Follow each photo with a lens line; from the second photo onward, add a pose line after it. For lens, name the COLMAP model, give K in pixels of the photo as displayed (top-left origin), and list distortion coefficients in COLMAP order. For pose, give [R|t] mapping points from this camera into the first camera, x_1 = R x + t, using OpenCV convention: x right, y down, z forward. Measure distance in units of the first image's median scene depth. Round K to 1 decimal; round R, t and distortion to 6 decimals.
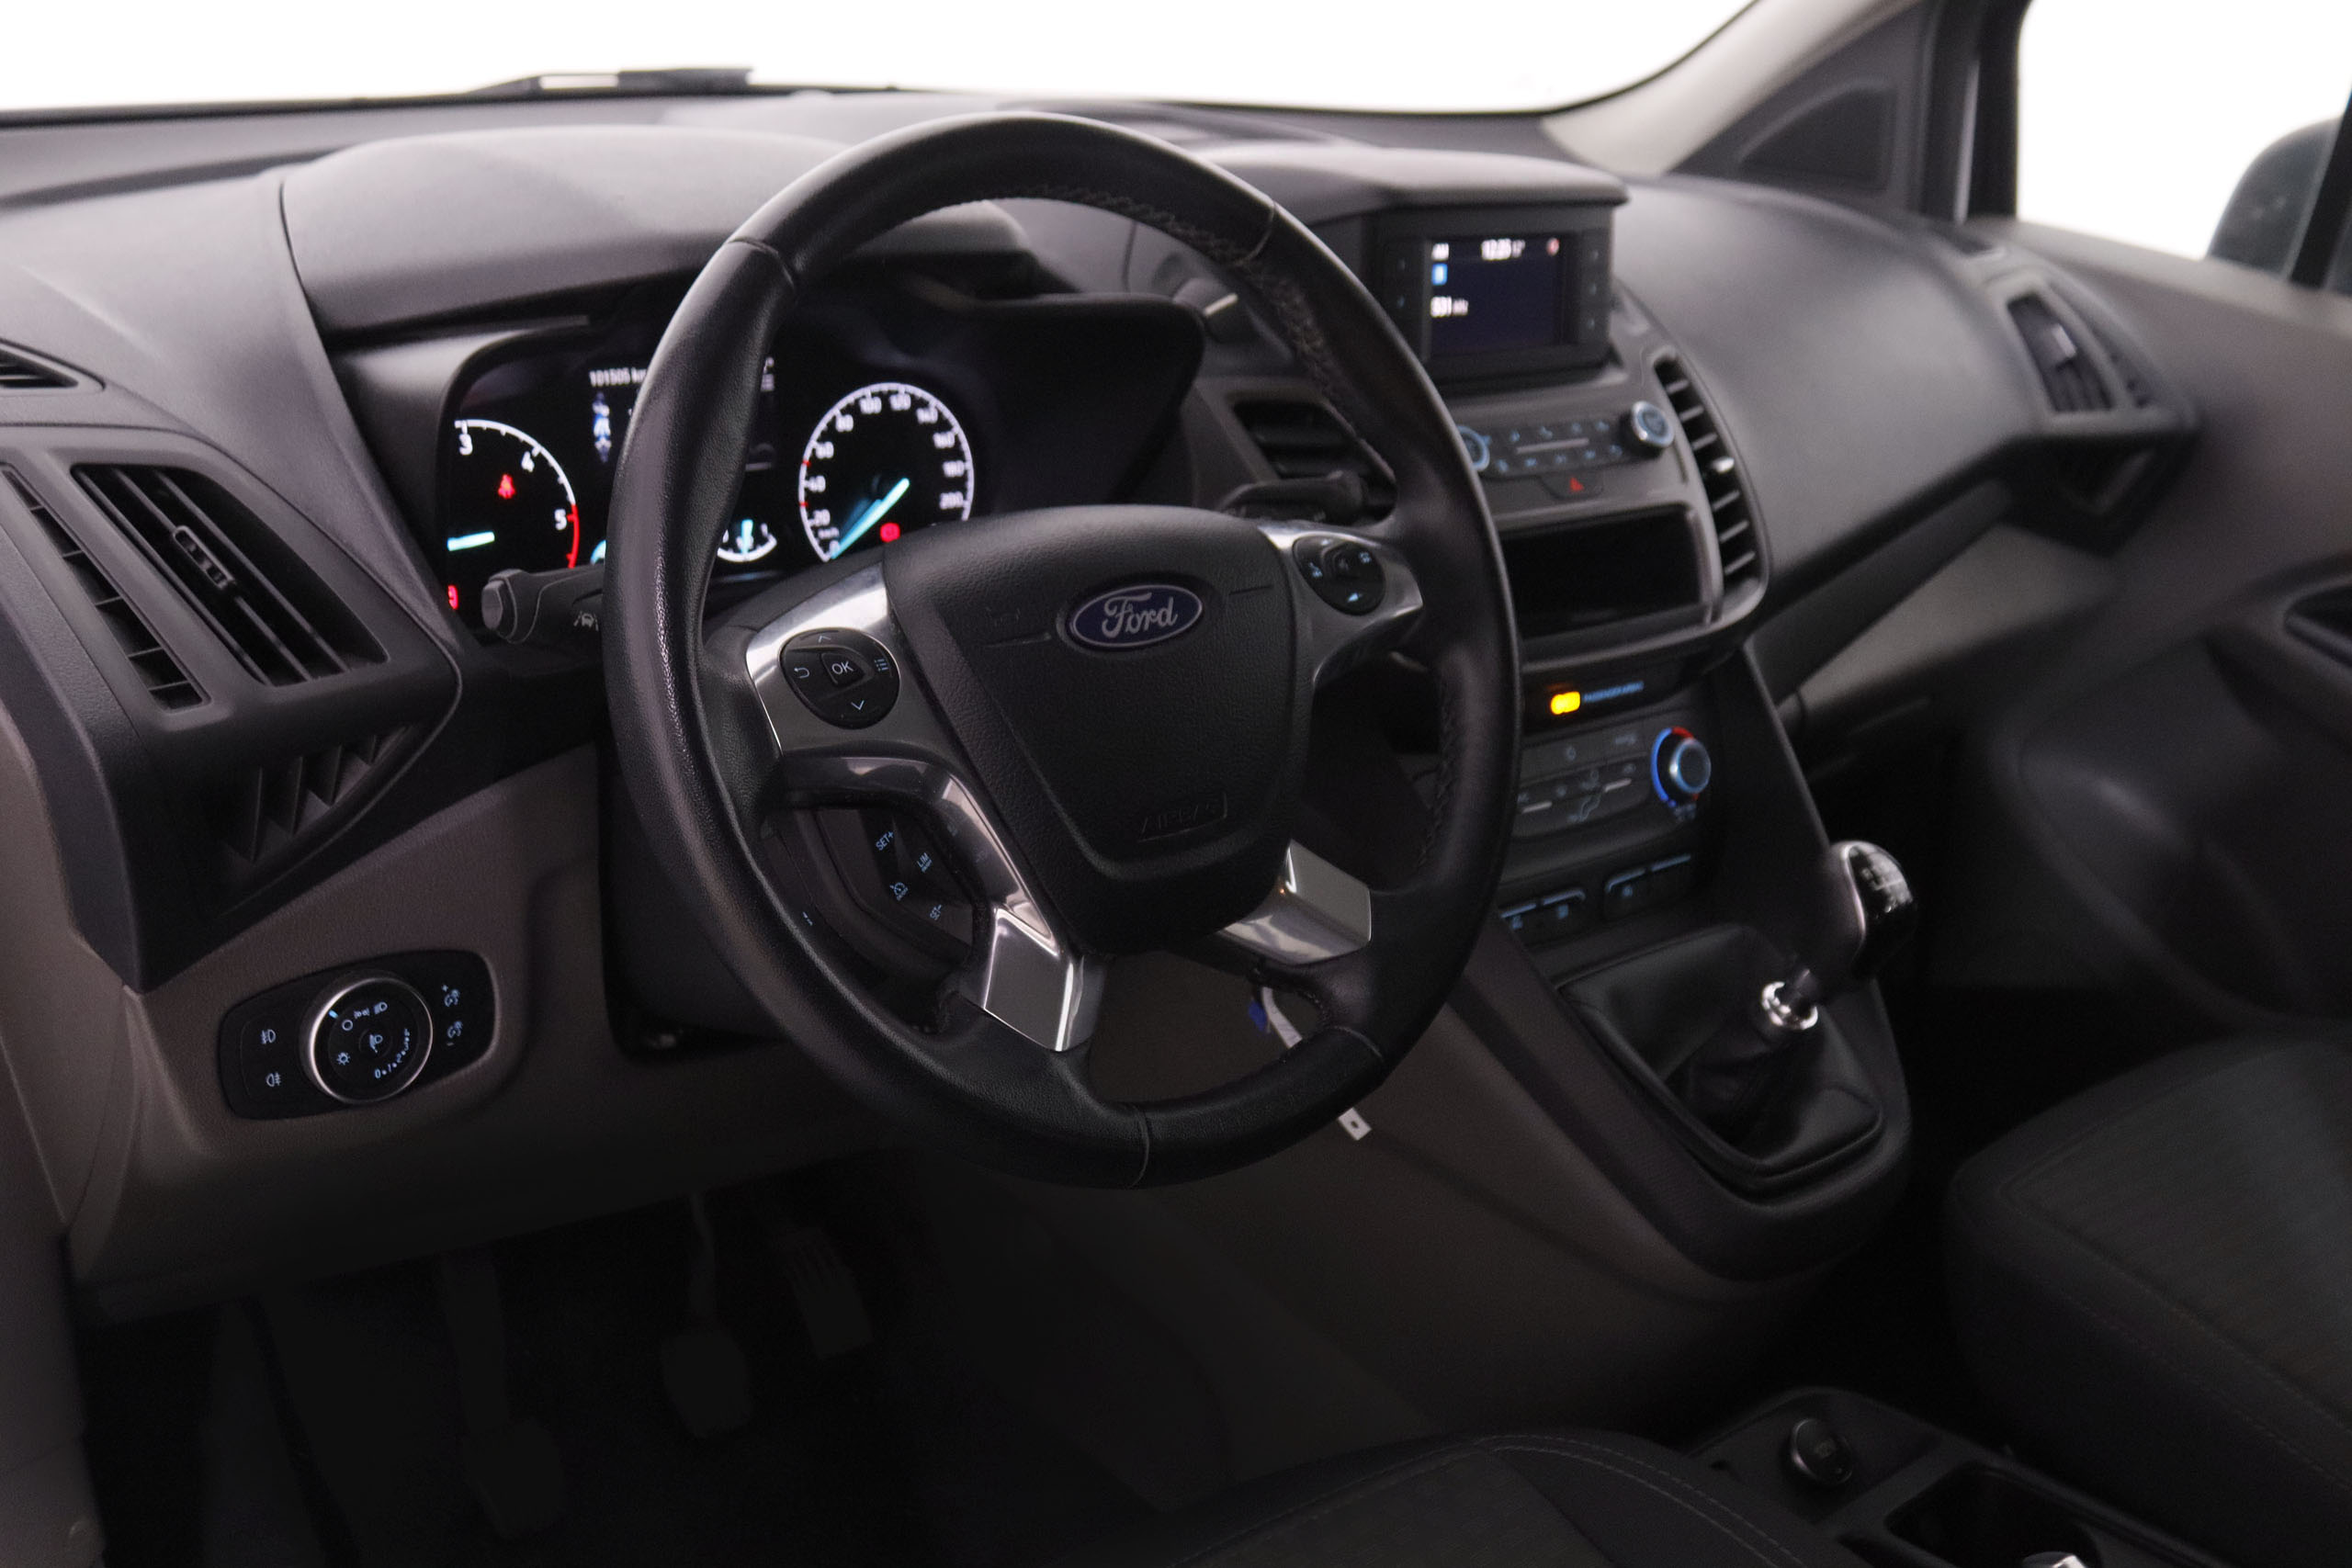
lens RADIAL K [[2469.1, 0, 1178.1], [0, 2469.1, 770.5], [0, 0, 1]] dist [-0.121308, 0.129887]
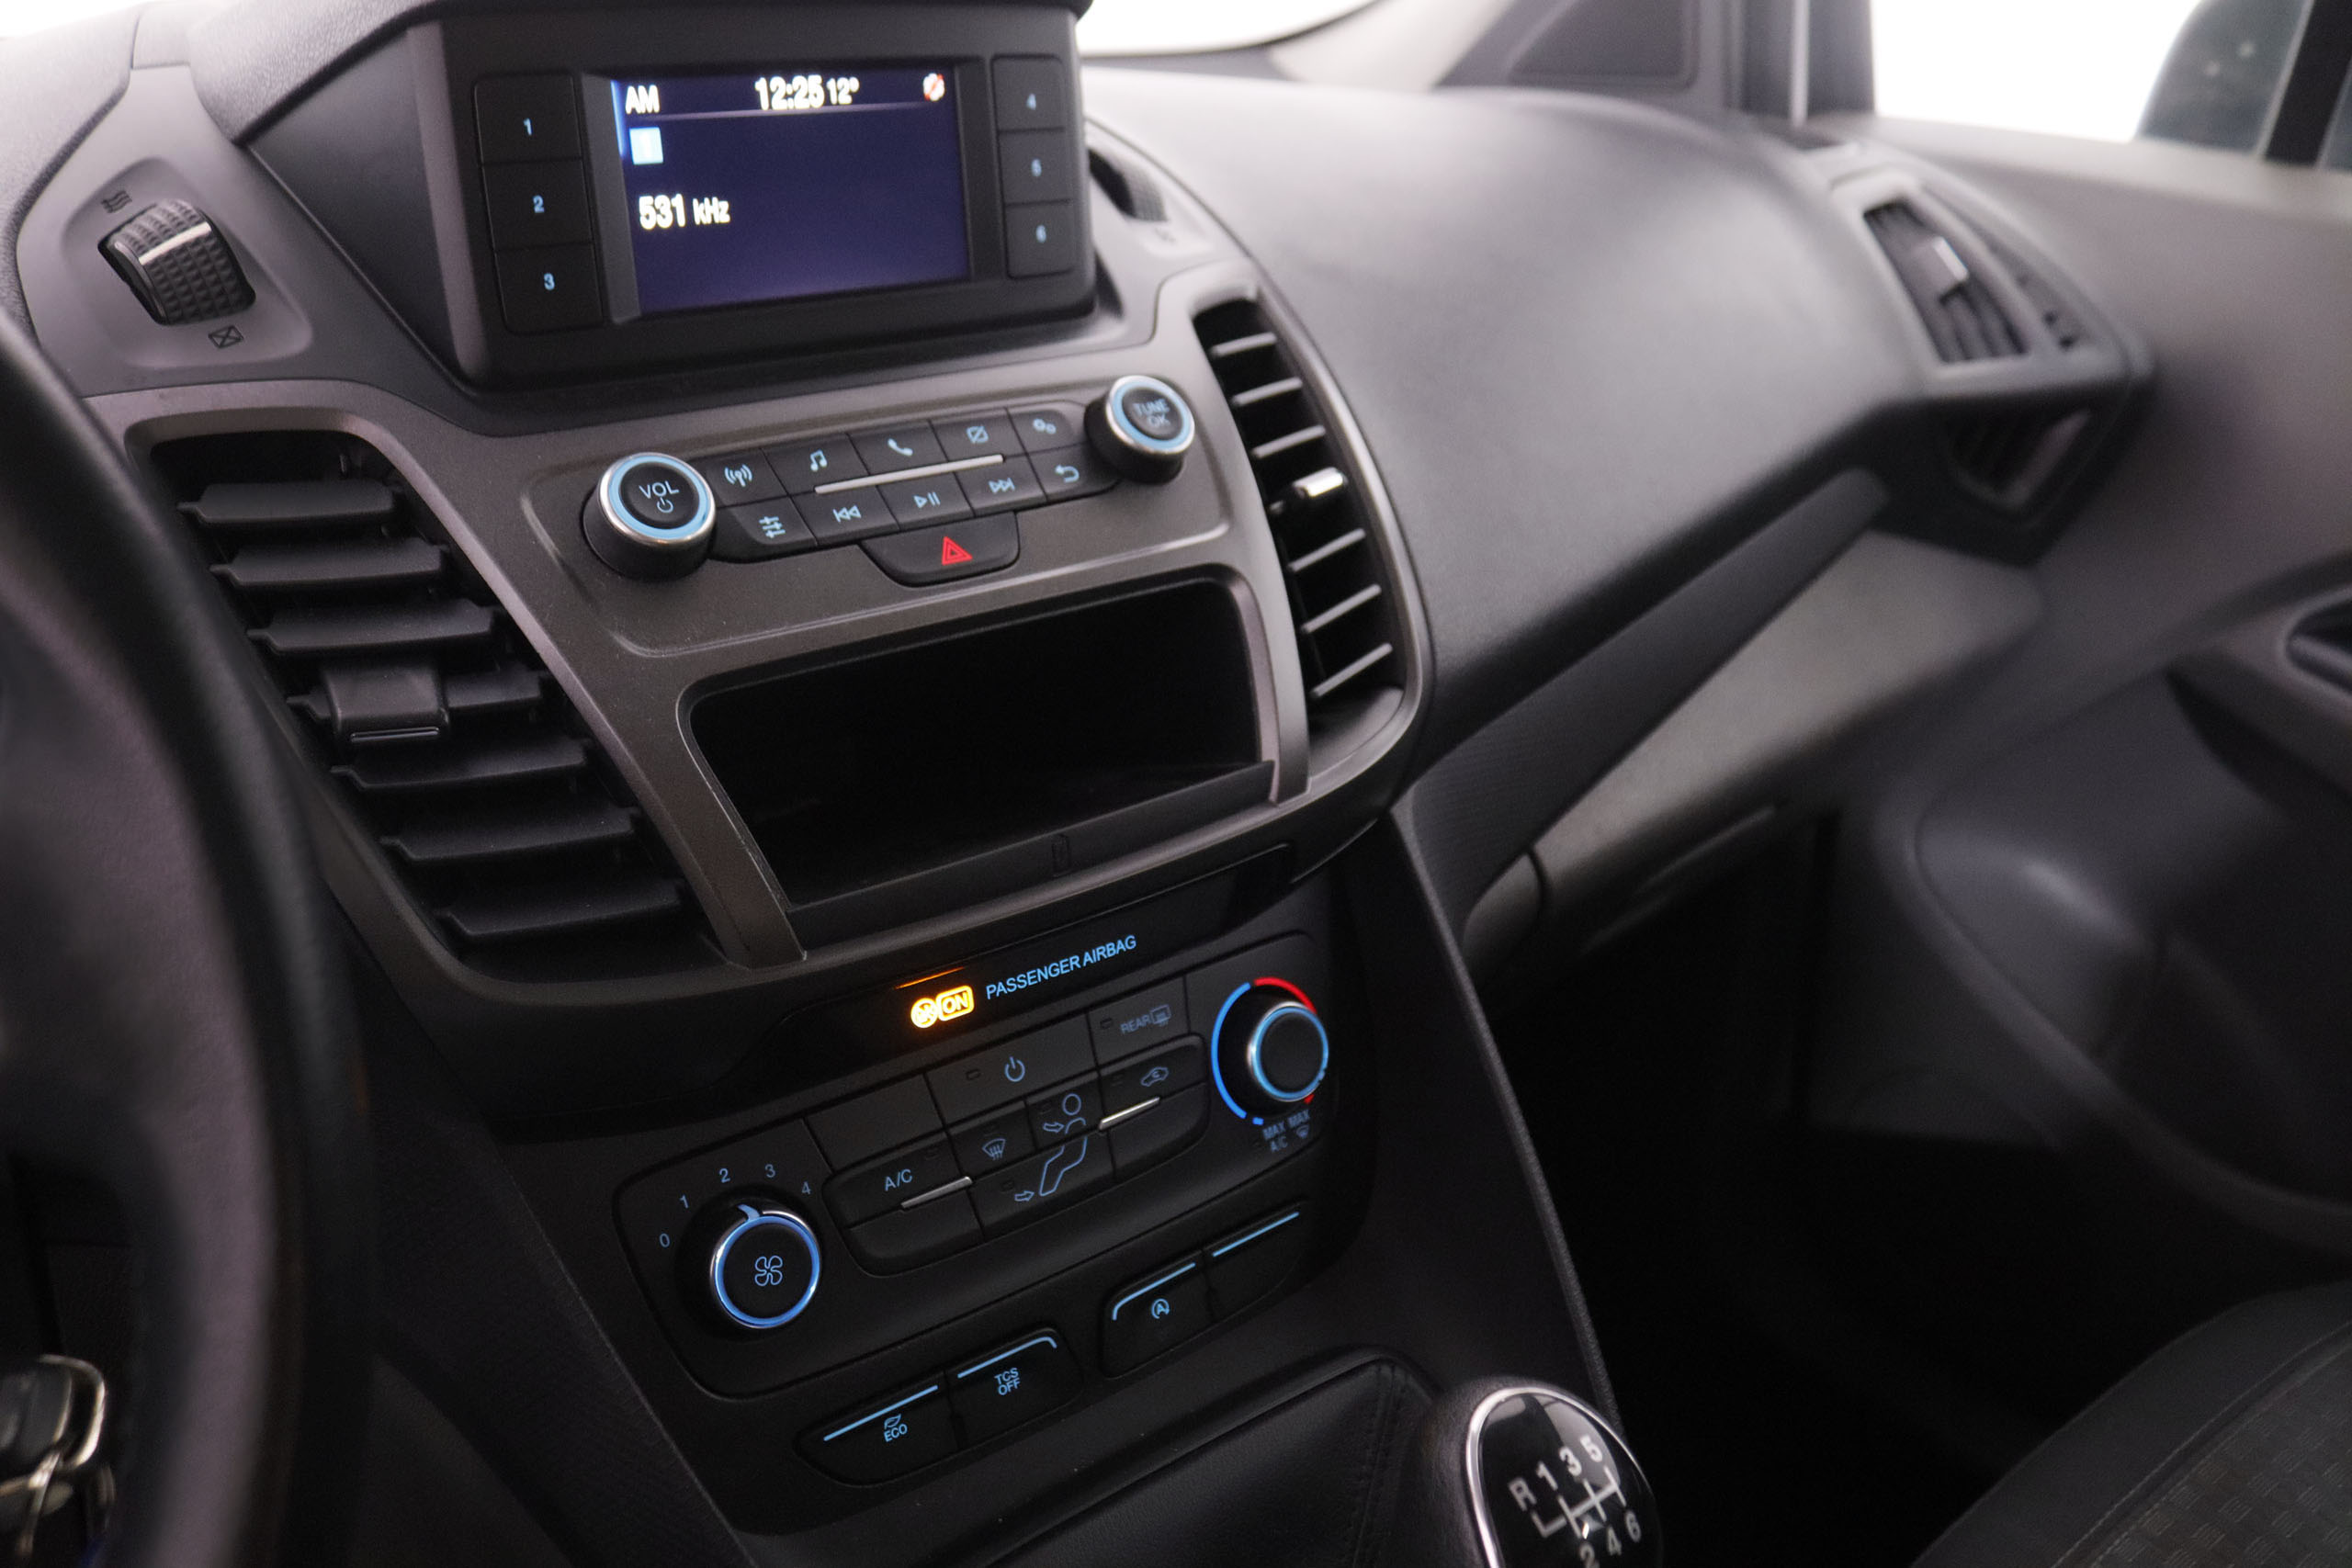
lens RADIAL K [[1870.1, 0, 1175.9], [0, 1870.1, 725.9], [0, 0, 1]] dist [-0.168099, 0.108564]
pose [[0.996946, -0.053204, -0.057158, 0.221362], [0.053914, 0.998485, 0.010963, -0.082119], [0.056488, -0.014011, 0.998305, 0.624076]]
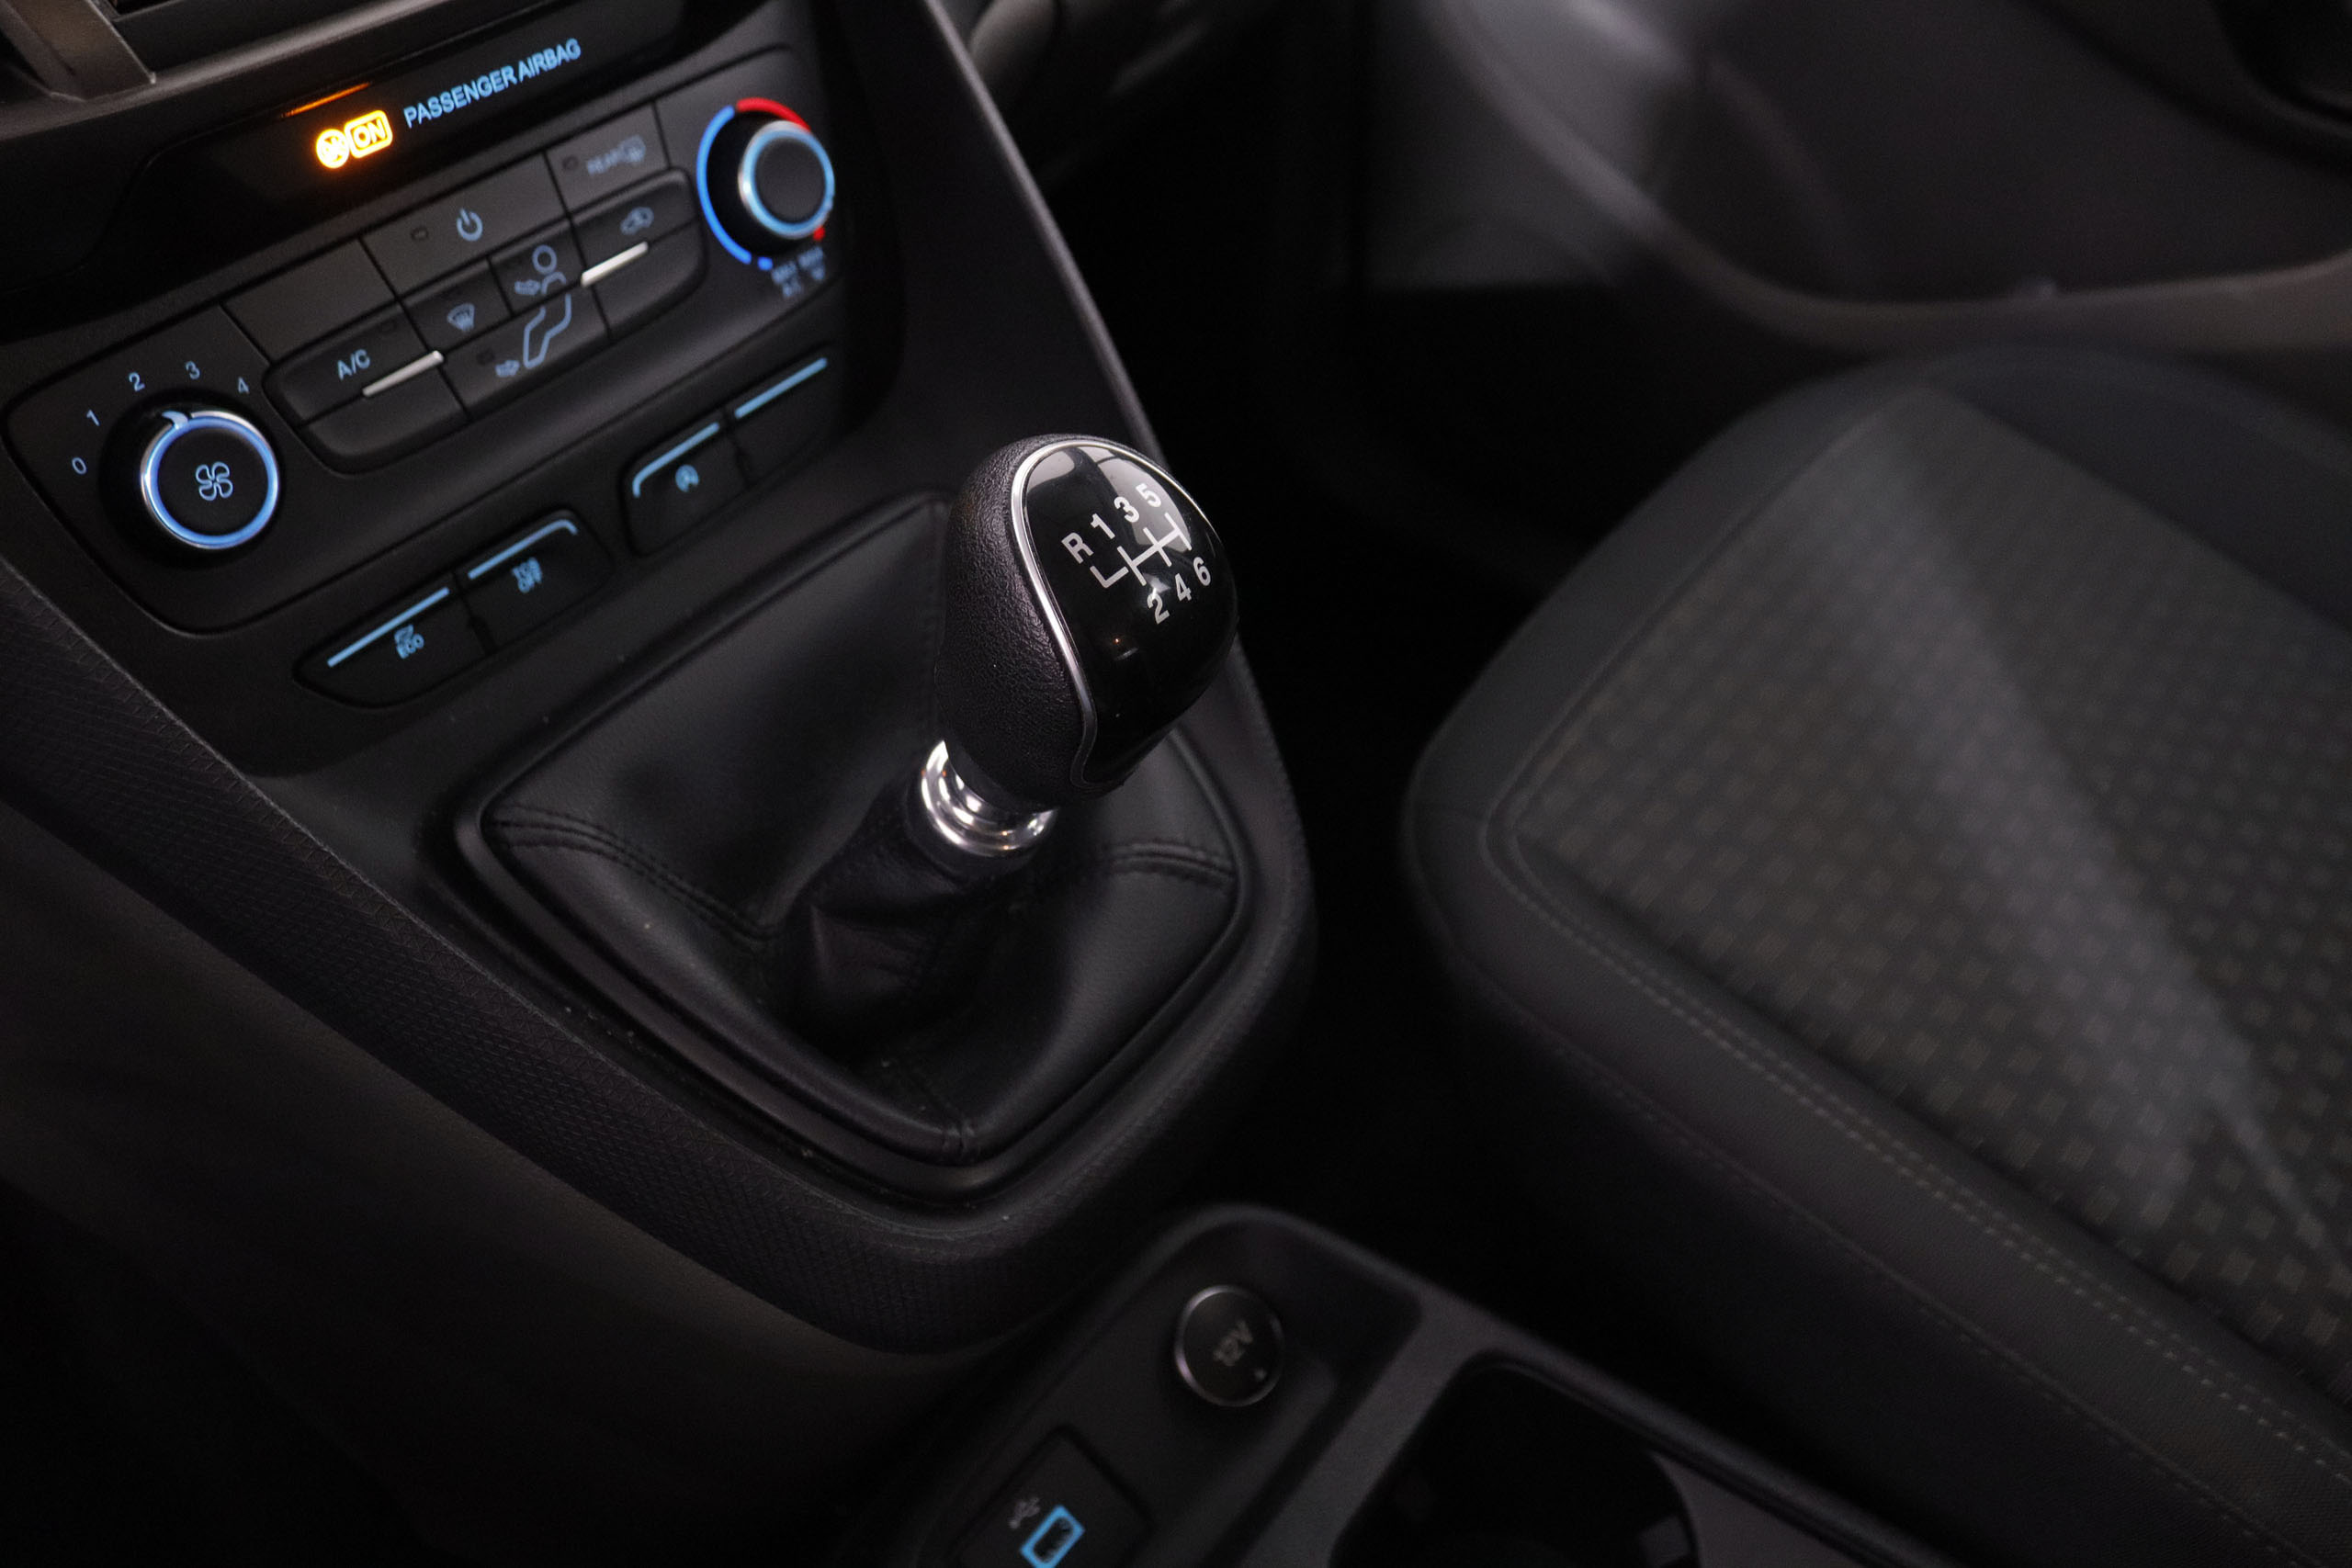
lens RADIAL K [[1870.1, 0, 1175.9], [0, 1870.1, 725.9], [0, 0, 1]] dist [-0.168099, 0.108564]
pose [[0.973328, -0.195313, 0.120357, 0.229210], [0.133112, 0.908064, 0.397116, -0.038262], [-0.186854, -0.370503, 0.909842, 0.653558]]
